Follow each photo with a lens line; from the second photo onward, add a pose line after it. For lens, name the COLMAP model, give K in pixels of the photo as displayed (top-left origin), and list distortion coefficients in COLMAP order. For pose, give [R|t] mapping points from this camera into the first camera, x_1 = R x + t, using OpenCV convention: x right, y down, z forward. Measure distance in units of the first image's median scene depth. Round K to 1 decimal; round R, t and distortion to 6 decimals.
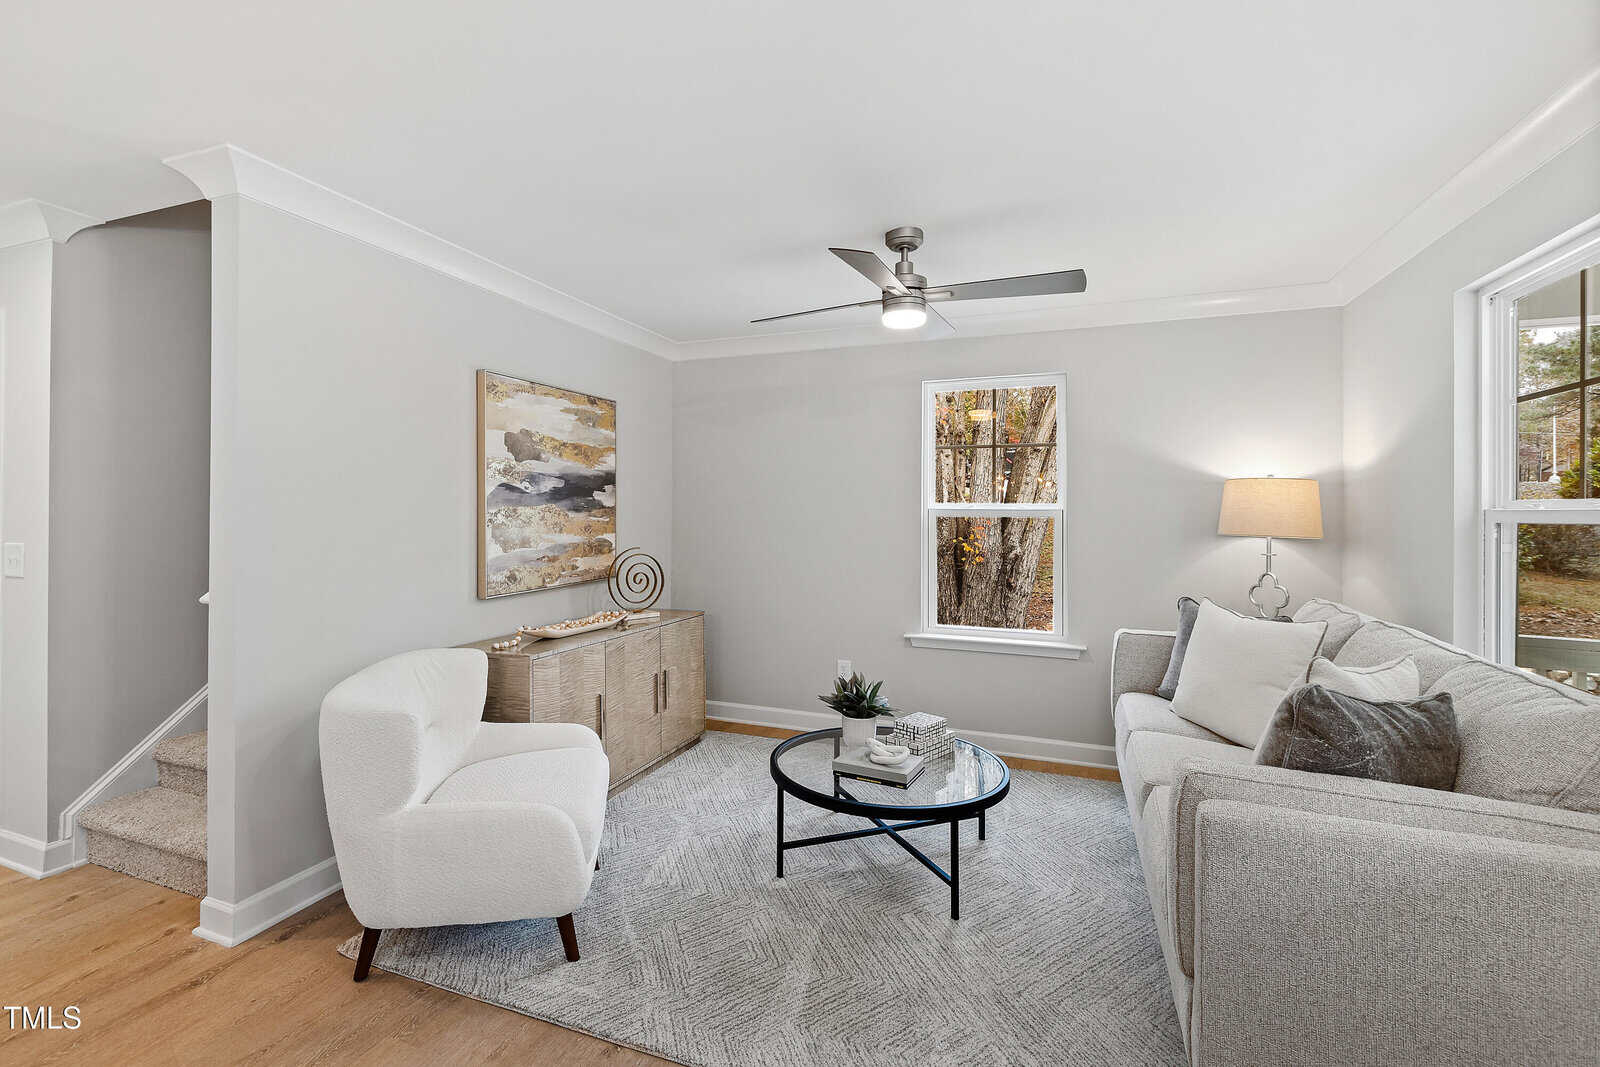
lens RADIAL K [[729.2, 0, 750.9], [0, 729.2, 510.1], [0, 0, 1]] dist [0.011873, 0.000179]
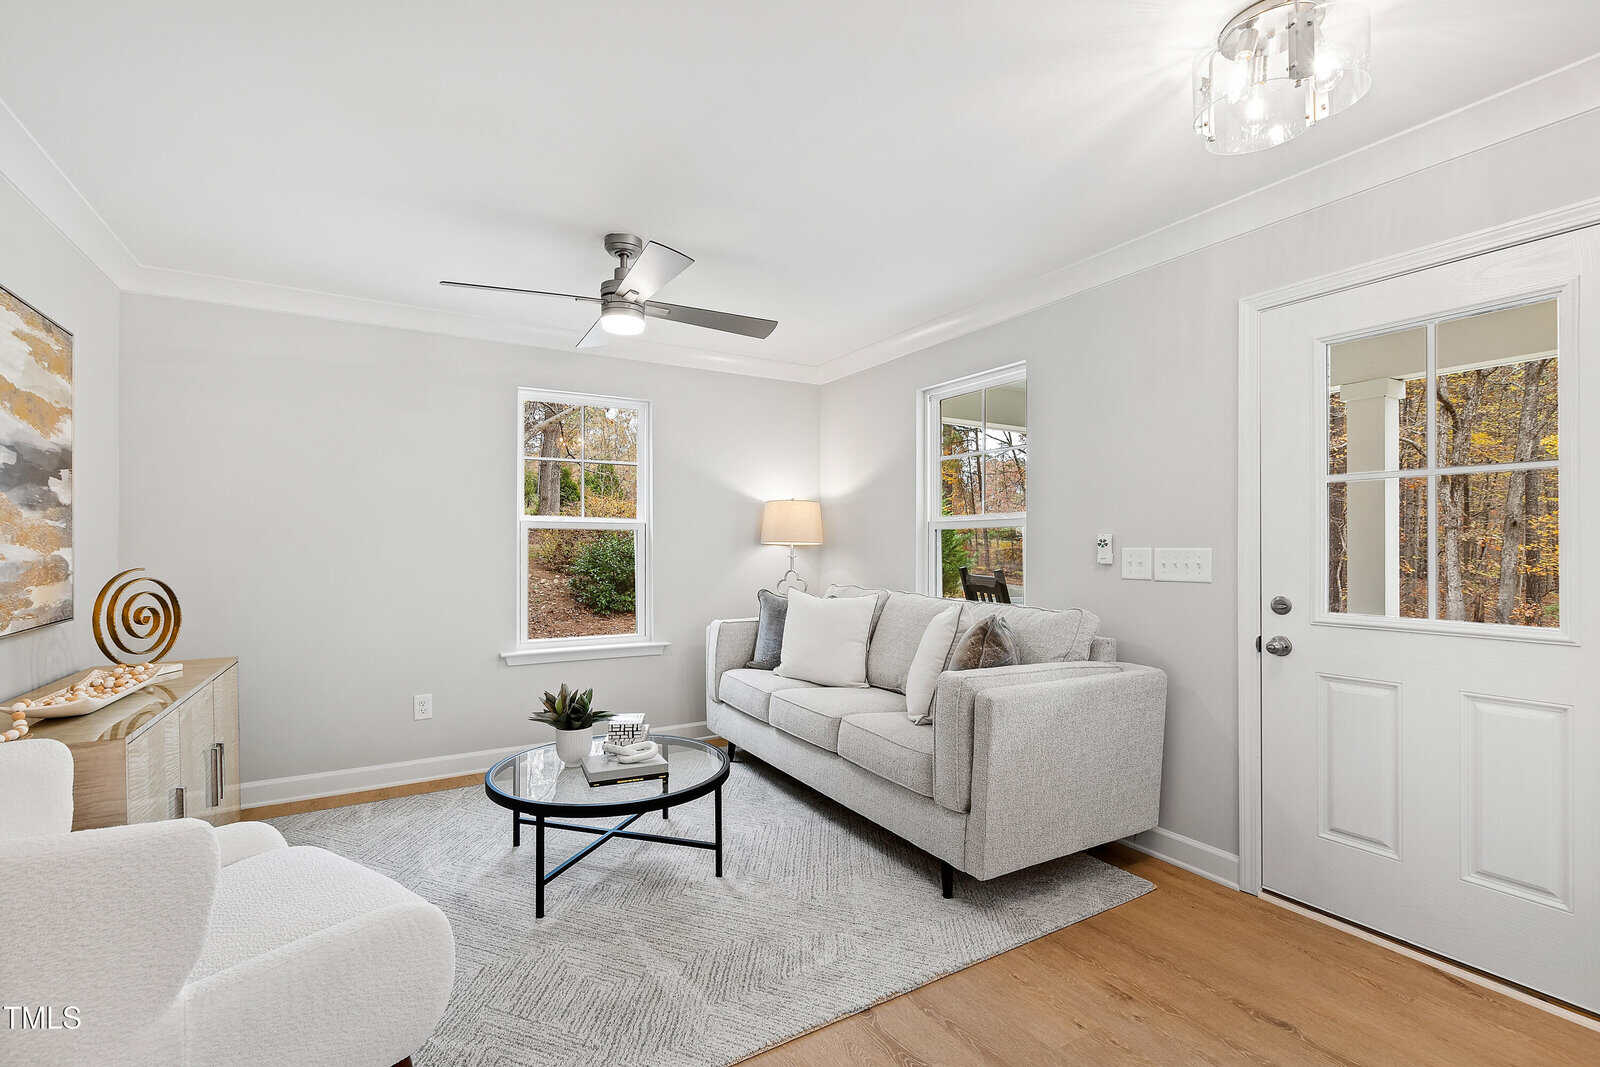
lens RADIAL K [[732.0, 0, 794.7], [0, 732.0, 544.1], [0, 0, 1]] dist [0.005334, 0.000011]
pose [[0.604155, -0.003968, 0.796857, -0.390845], [0.001642, 0.999992, 0.003735, 0.033819], [-0.796865, -0.000948, 0.604157, 0.168885]]
